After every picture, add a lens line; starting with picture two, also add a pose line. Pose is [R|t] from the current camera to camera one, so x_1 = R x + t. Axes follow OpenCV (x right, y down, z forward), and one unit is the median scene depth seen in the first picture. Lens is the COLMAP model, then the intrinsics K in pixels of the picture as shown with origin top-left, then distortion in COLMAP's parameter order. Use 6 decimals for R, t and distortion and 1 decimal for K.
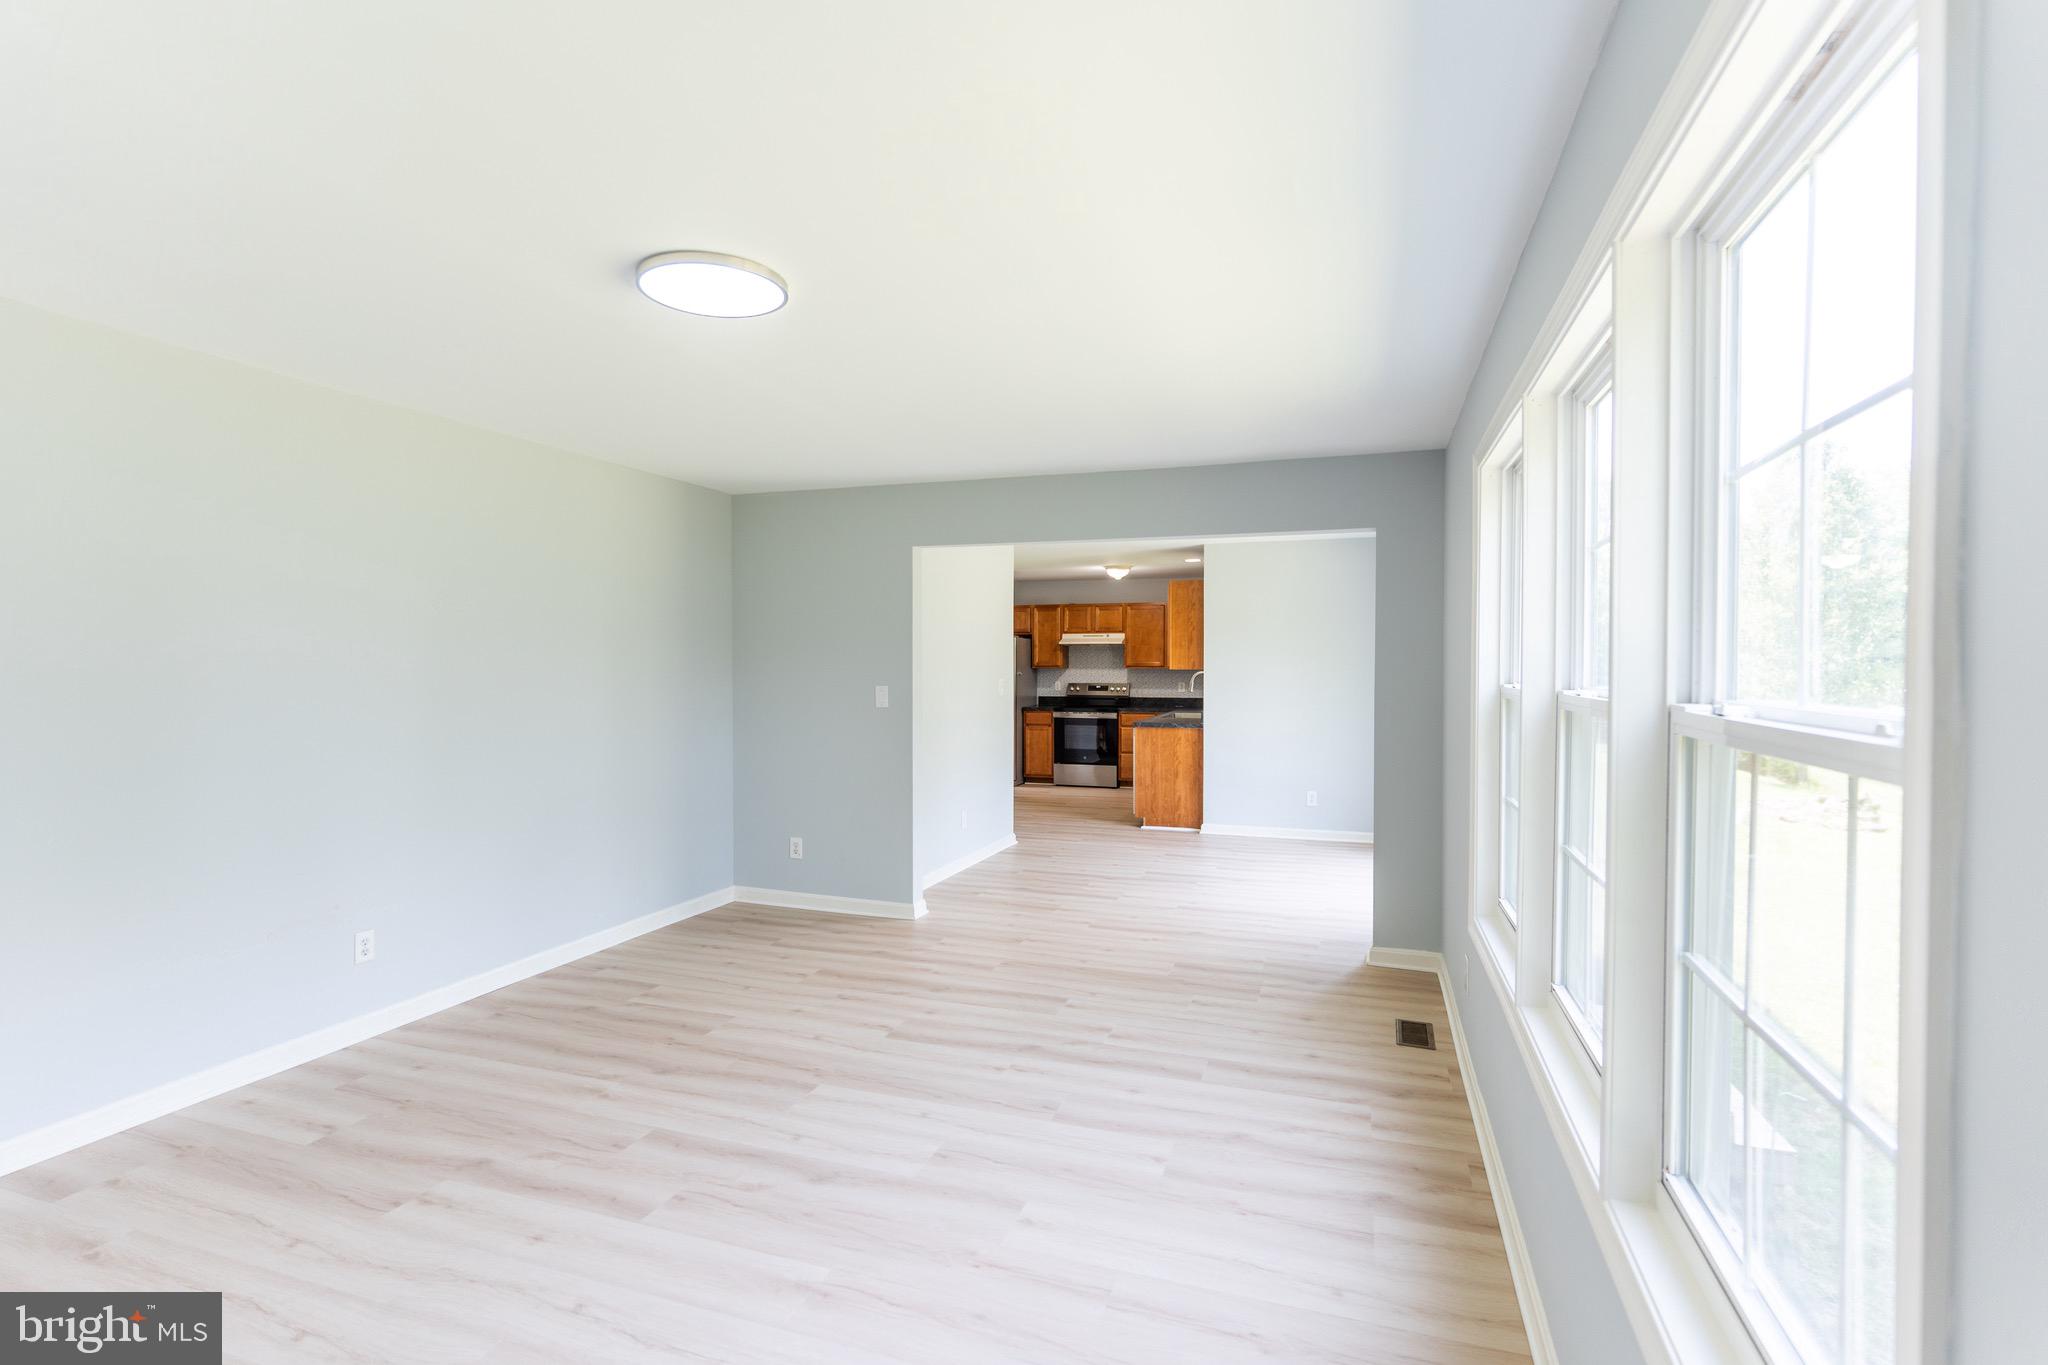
lens RADIAL K [[966.8, 0, 1017.5], [0, 966.8, 679.6], [0, 0, 1]] dist [0.002297, 0.001402]
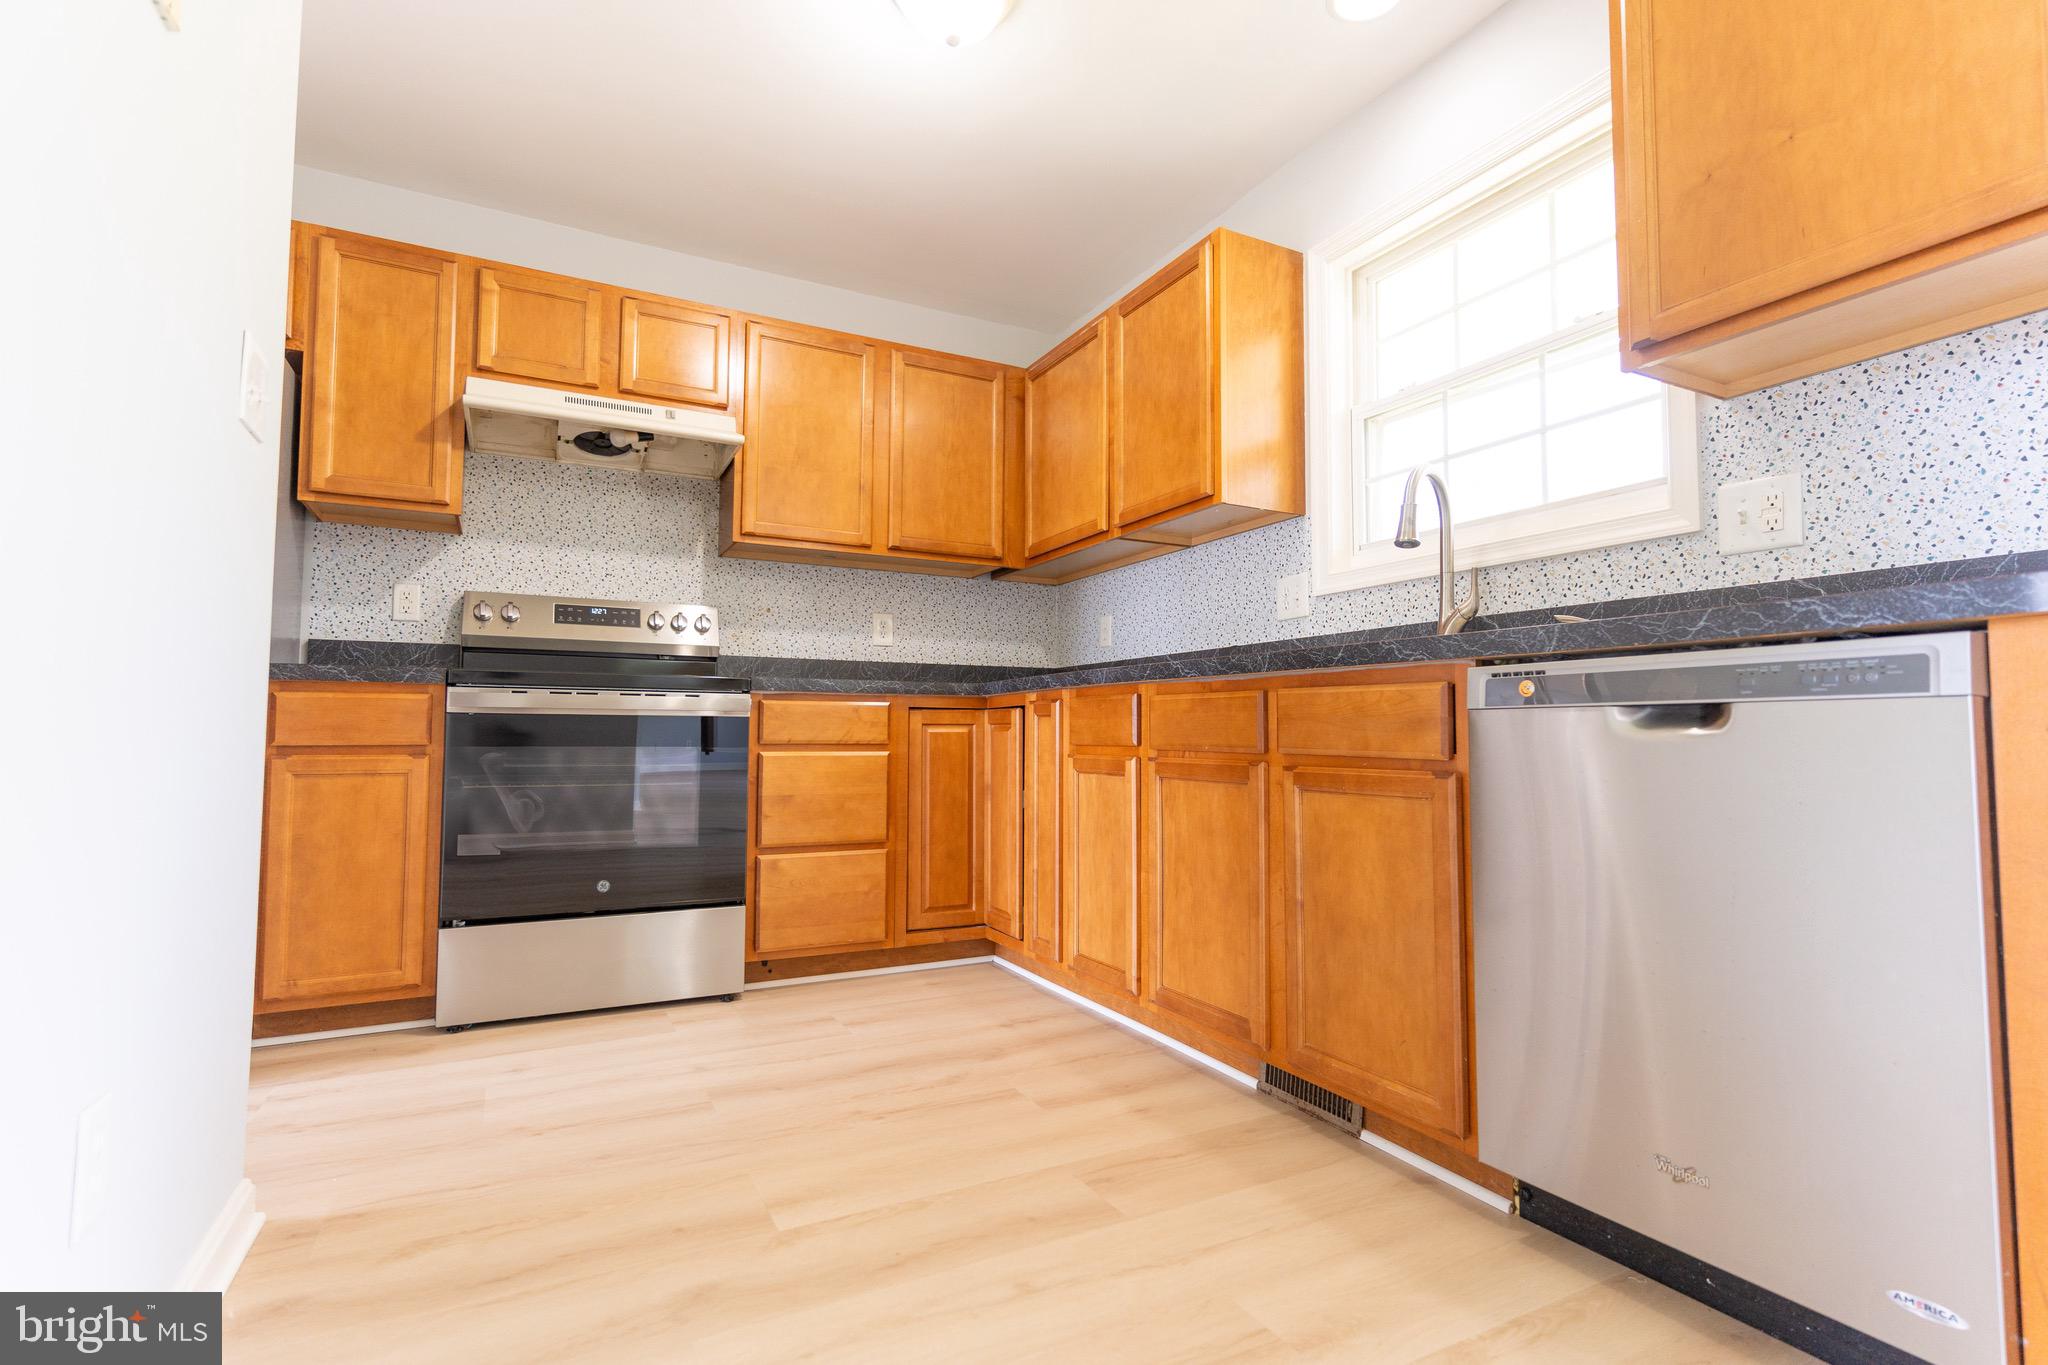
lens RADIAL K [[966.8, 0, 1017.5], [0, 966.8, 679.6], [0, 0, 1]] dist [0.002297, 0.001402]
pose [[0.686525, 0.042300, 0.725875, -0.067936], [0.006424, 0.997915, -0.064229, 0.095720], [-0.727078, 0.048758, 0.684821, 1.568154]]
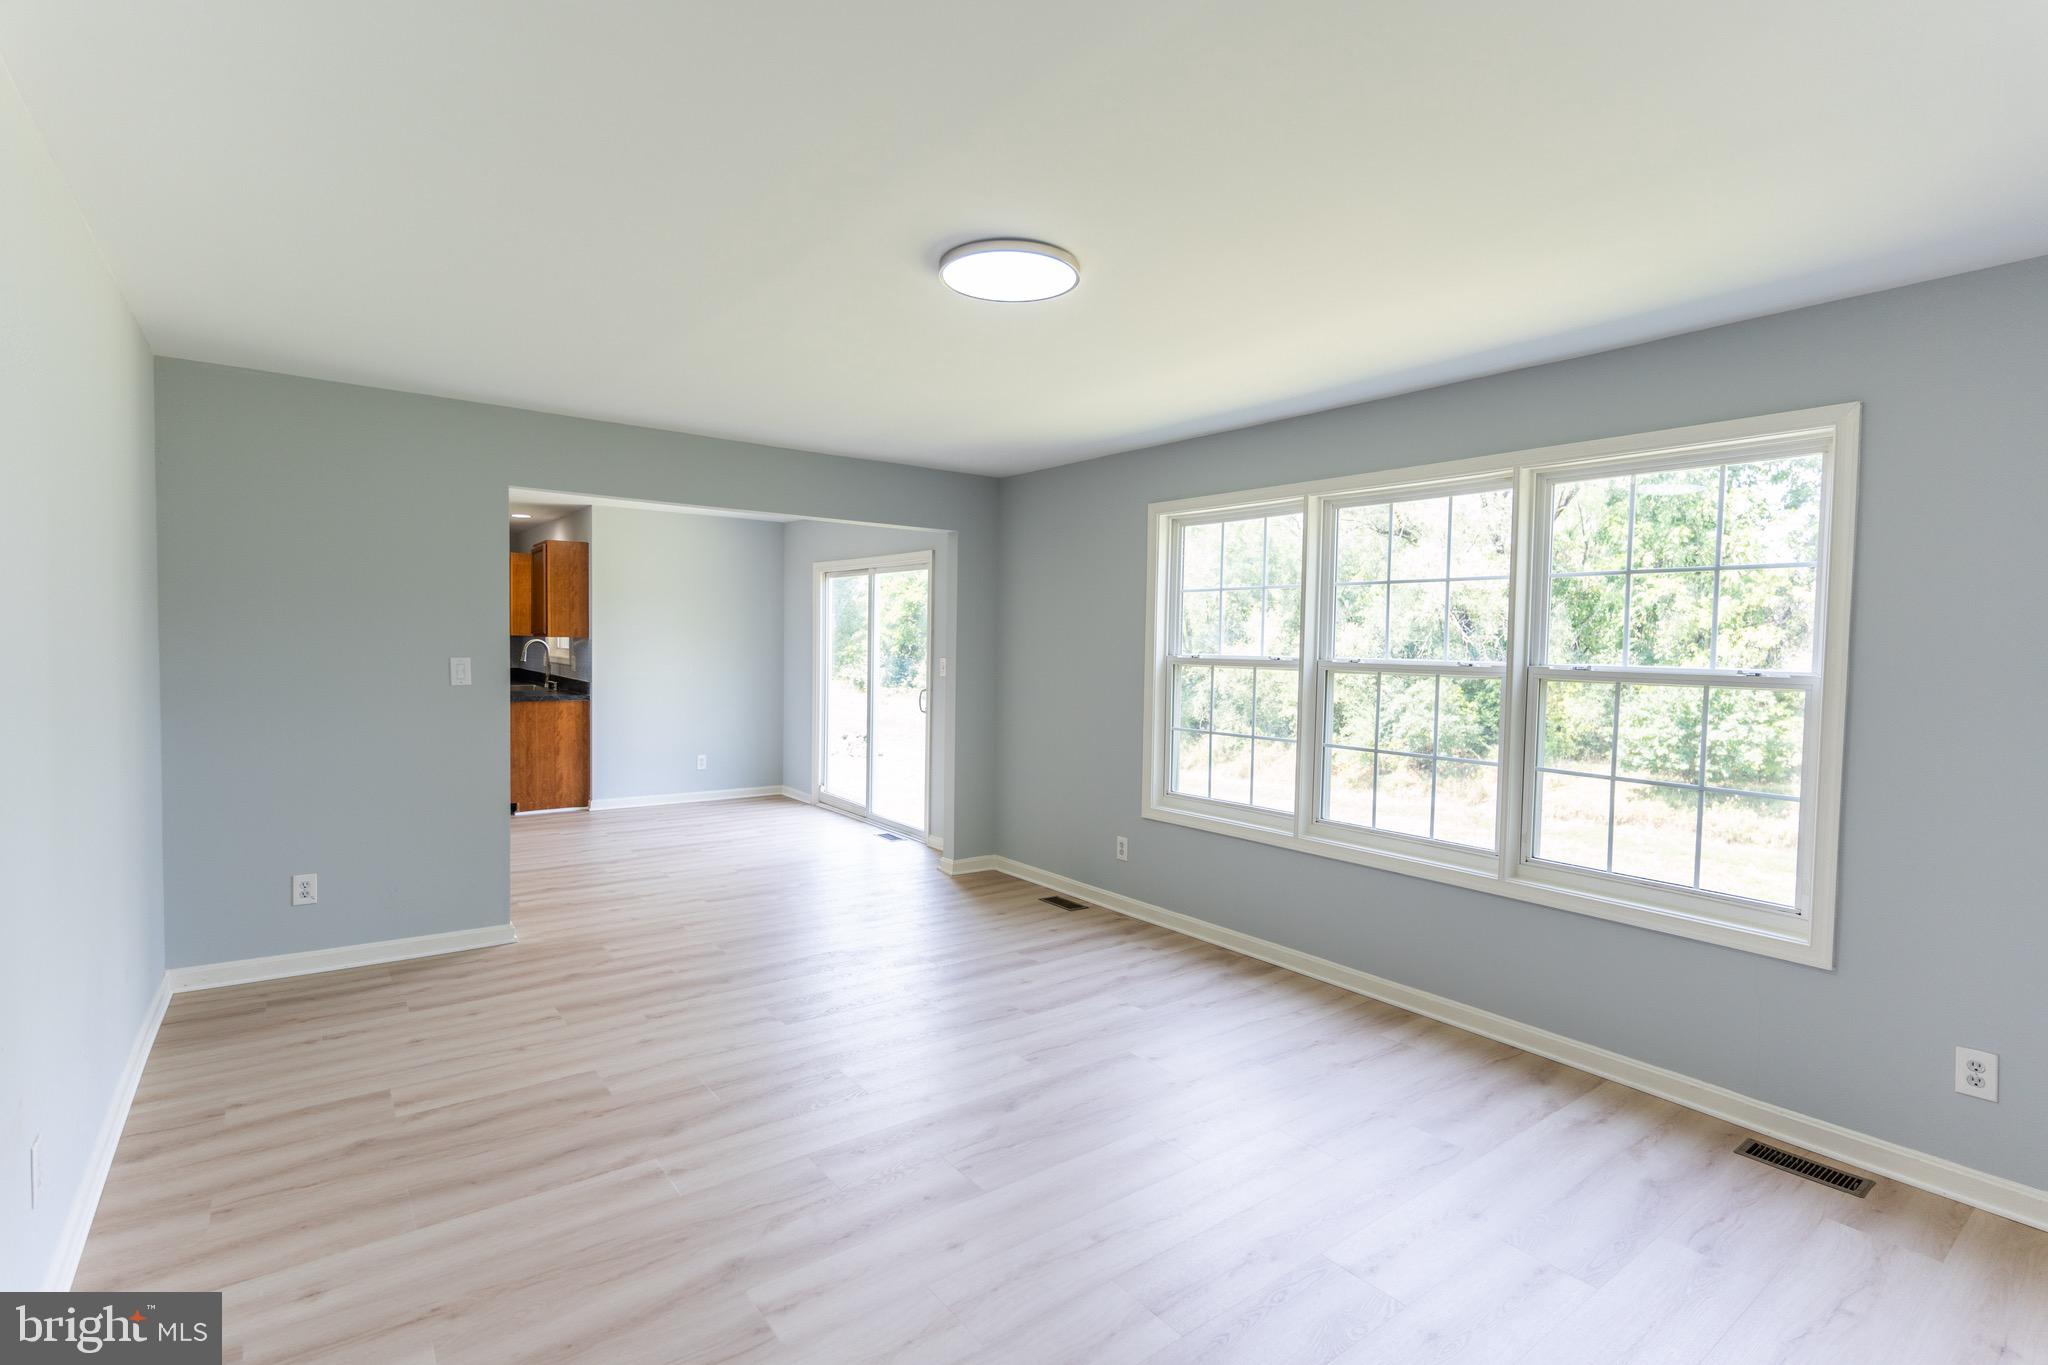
lens RADIAL K [[966.8, 0, 1017.5], [0, 966.8, 679.6], [0, 0, 1]] dist [0.002297, 0.001402]
pose [[0.554987, -0.023053, 0.831540, -0.547422], [-0.006011, 0.999479, 0.031721, -0.003184], [-0.831838, -0.022603, 0.554559, 0.193331]]
